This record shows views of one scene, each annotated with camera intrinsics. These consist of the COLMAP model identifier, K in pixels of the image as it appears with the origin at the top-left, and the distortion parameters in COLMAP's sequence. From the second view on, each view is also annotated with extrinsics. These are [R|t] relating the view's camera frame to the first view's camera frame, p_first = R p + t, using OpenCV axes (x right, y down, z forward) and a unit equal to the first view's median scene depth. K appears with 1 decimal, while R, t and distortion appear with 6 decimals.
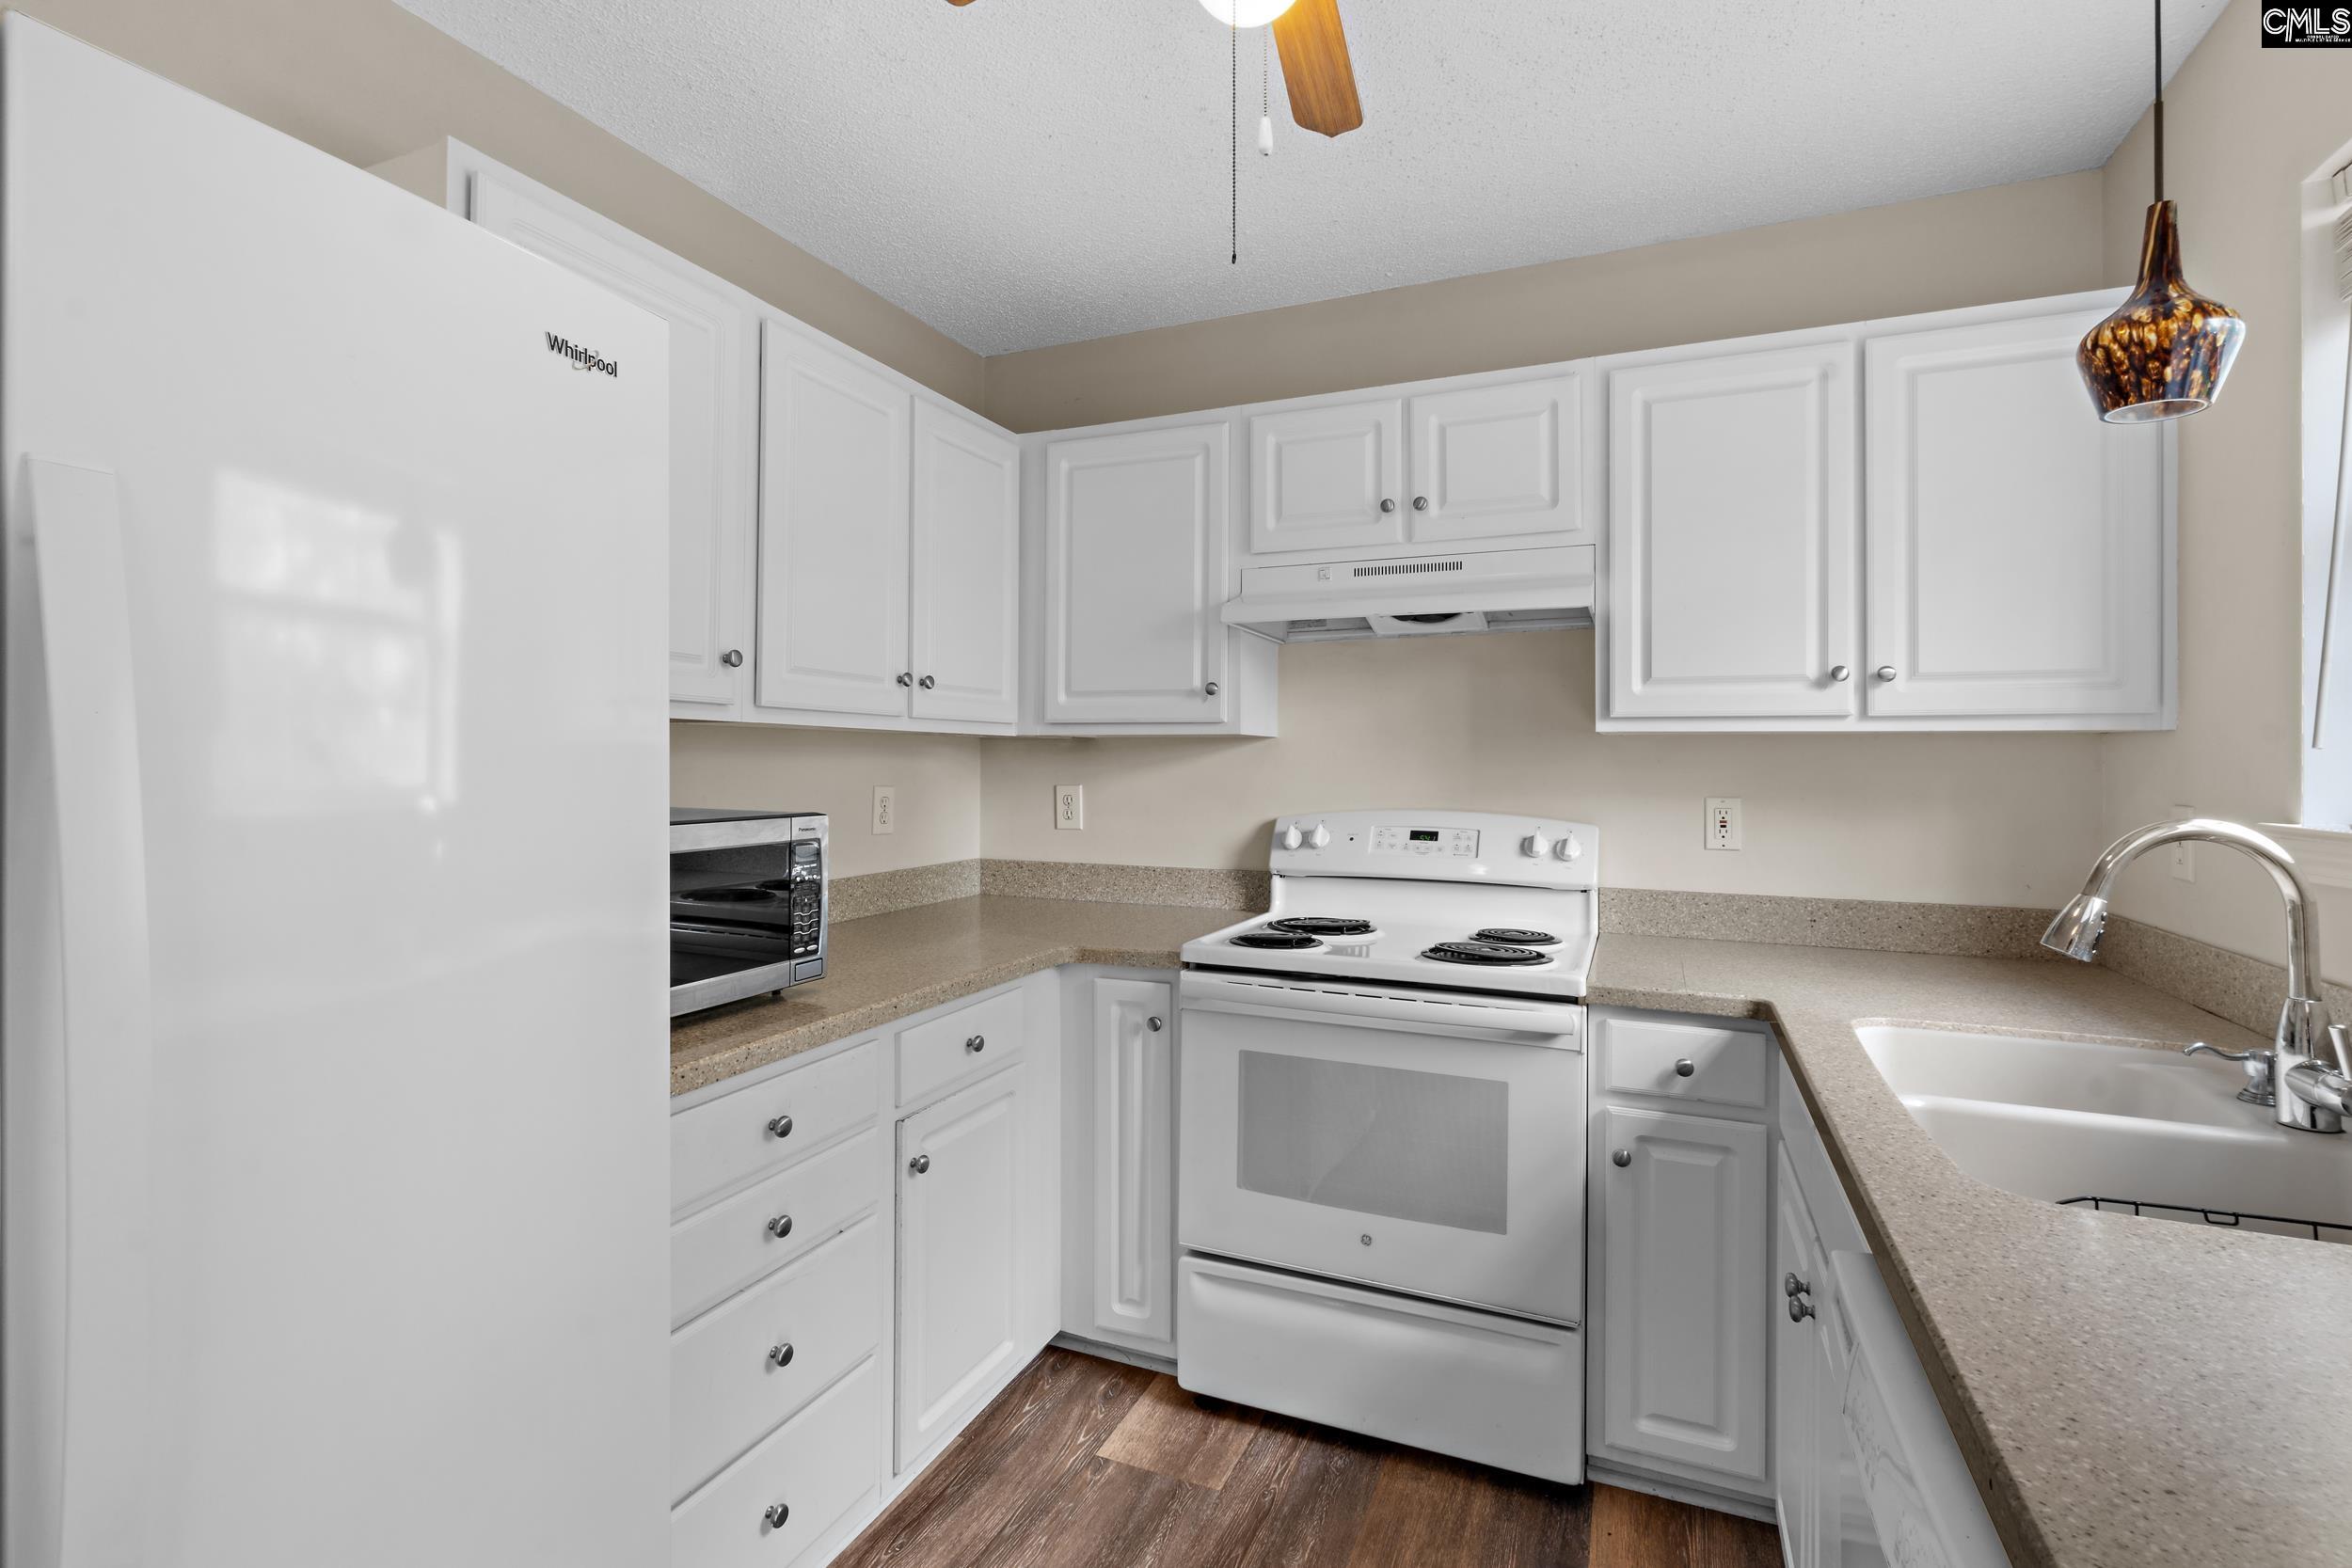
lens RADIAL K [[1091.4, 0, 1177.0], [0, 1091.4, 771.4], [0, 0, 1]] dist [-0.007247, 0.001730]
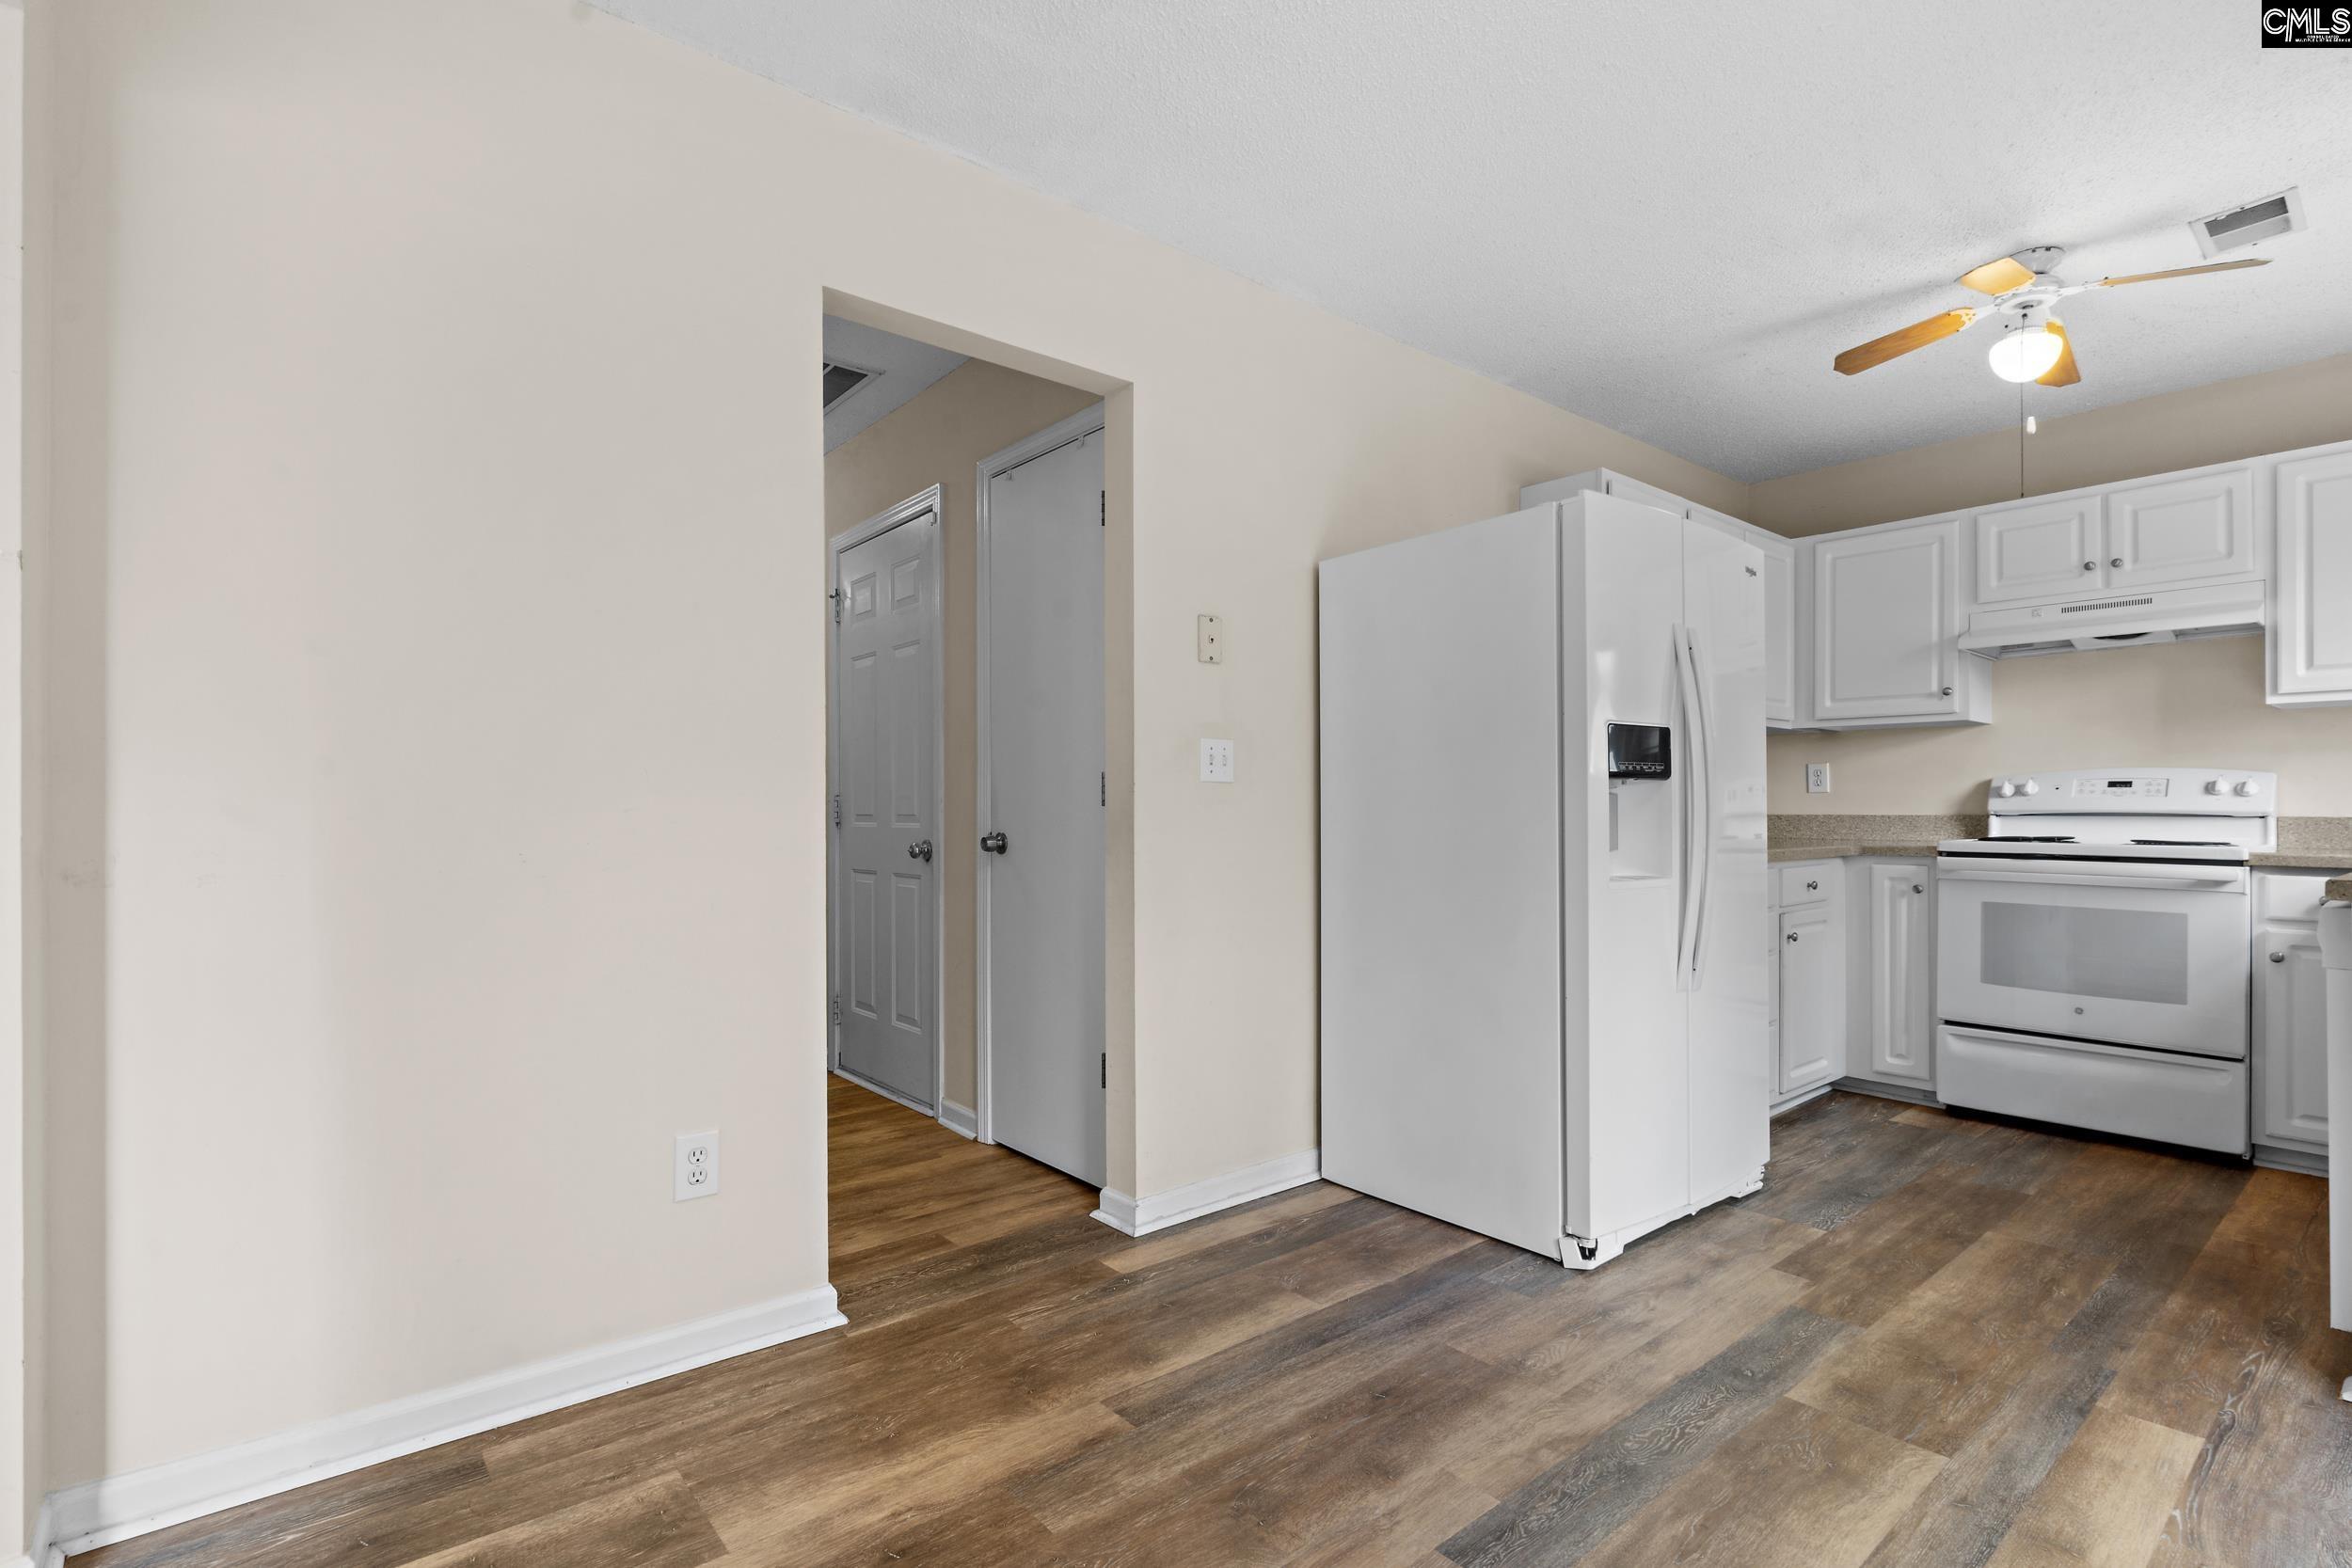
lens RADIAL K [[1091.4, 0, 1182.8], [0, 1091.4, 813.9], [0, 0, 1]] dist [-0.007247, 0.001730]
pose [[0.886852, -0.000689, -0.462053, -0.241826], [-0.001821, 0.999986, -0.004986, 0.120958], [0.462050, 0.005263, 0.886838, -0.983163]]
